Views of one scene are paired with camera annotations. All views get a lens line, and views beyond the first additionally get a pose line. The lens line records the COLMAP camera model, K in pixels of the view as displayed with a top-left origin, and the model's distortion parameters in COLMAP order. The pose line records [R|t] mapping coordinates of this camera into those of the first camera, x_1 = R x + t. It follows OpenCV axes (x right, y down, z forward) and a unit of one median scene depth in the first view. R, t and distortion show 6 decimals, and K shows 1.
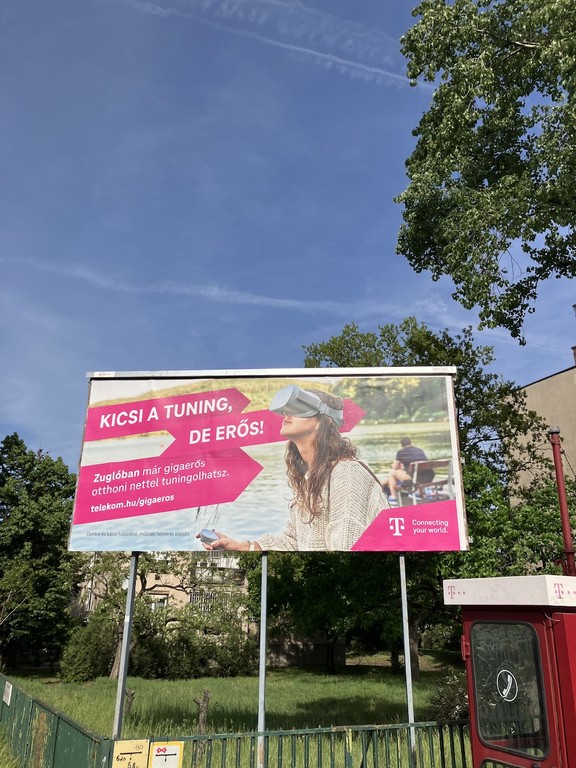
lens RADIAL K [[624.3, 0, 296.5], [0, 624.3, 375.6], [0, 0, 1]] dist [0.019532, -0.034319]
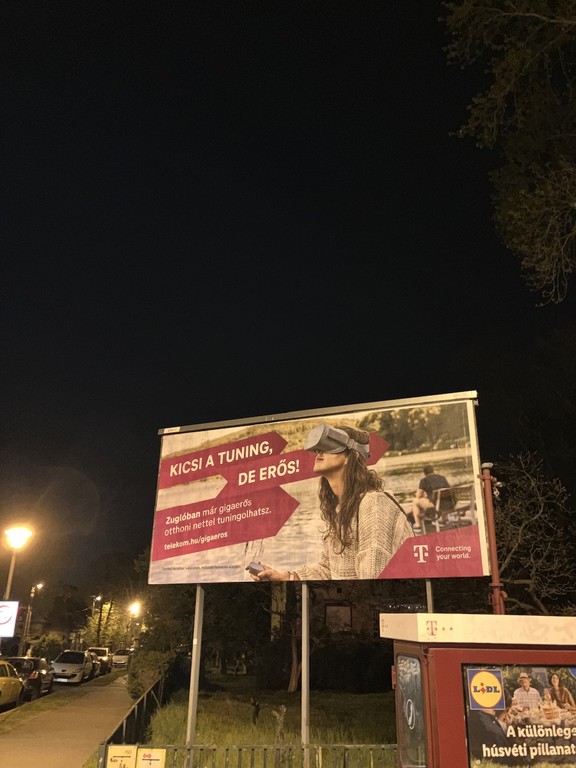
lens RADIAL K [[624.3, 0, 289.4], [0, 624.3, 378.9], [0, 0, 1]] dist [0.019532, -0.034319]
pose [[0.948417, -0.119094, -0.293806, 0.268539], [0.116289, 0.992847, -0.027063, -0.040901], [0.294927, -0.008499, 0.955482, -0.051255]]
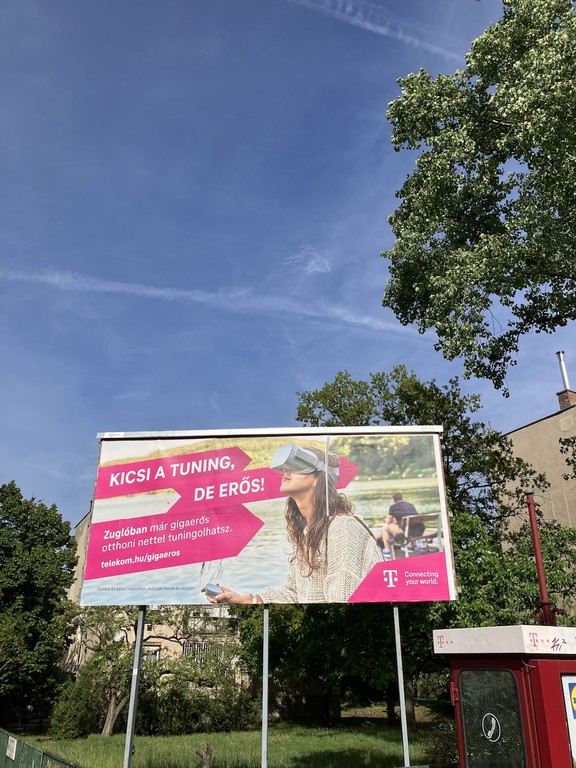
lens RADIAL K [[624.3, 0, 301.1], [0, 624.3, 370.2], [0, 0, 1]] dist [0.019532, -0.034319]
pose [[0.999722, -0.006024, 0.022791, -0.013048], [0.007718, 0.997155, -0.074983, -0.030852], [-0.022275, 0.075138, 0.996924, -0.079046]]
